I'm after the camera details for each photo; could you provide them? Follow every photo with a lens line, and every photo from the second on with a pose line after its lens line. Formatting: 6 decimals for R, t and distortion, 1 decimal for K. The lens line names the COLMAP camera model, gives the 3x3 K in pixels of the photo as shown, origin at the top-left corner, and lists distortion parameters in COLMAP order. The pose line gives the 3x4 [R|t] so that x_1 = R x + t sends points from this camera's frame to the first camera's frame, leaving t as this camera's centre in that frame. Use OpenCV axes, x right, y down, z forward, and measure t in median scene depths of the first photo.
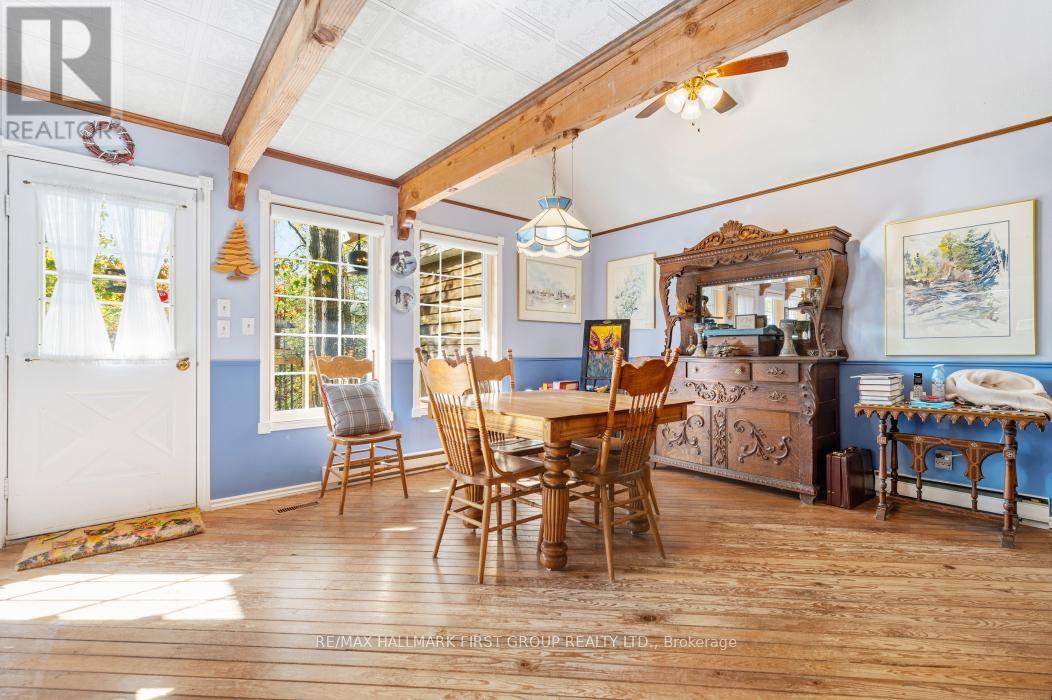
lens RADIAL K [[464.3, 0, 526.0], [0, 464.3, 350.0], [0, 0, 1]] dist [-0.000386, -0.000048]
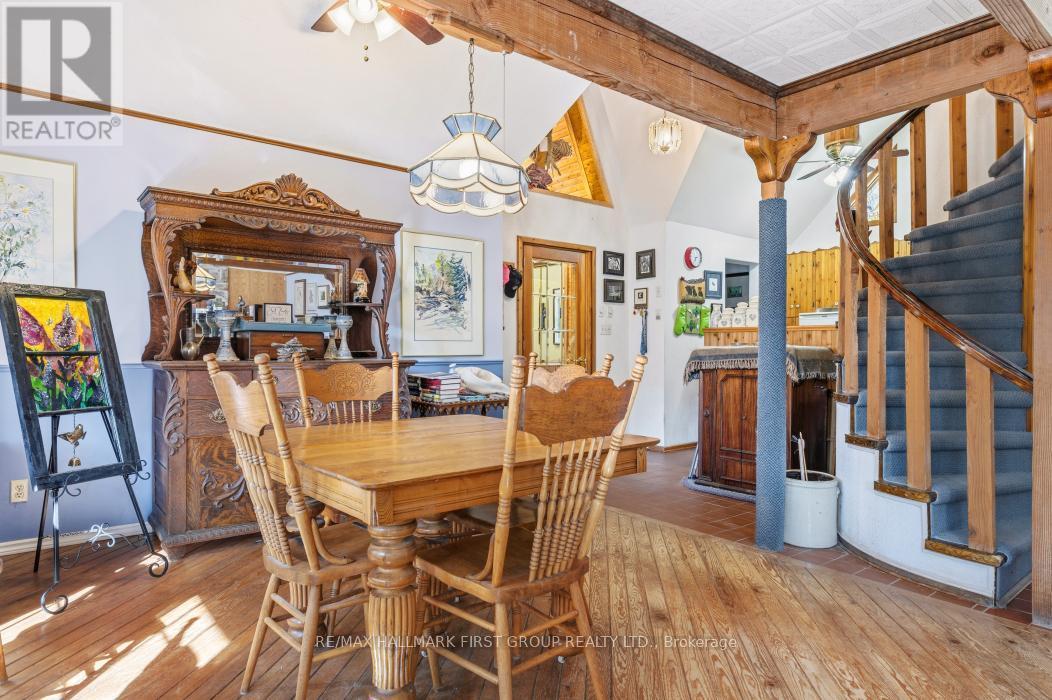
lens RADIAL K [[627.2, 0, 526.0], [0, 627.2, 350.0], [0, 0, 1]] dist [0.006134, 0.000636]
pose [[0.015506, -0.004866, 0.999868, -0.647234], [-0.010196, 0.999935, 0.005024, -0.013498], [-0.999828, -0.010273, 0.015455, 0.728671]]
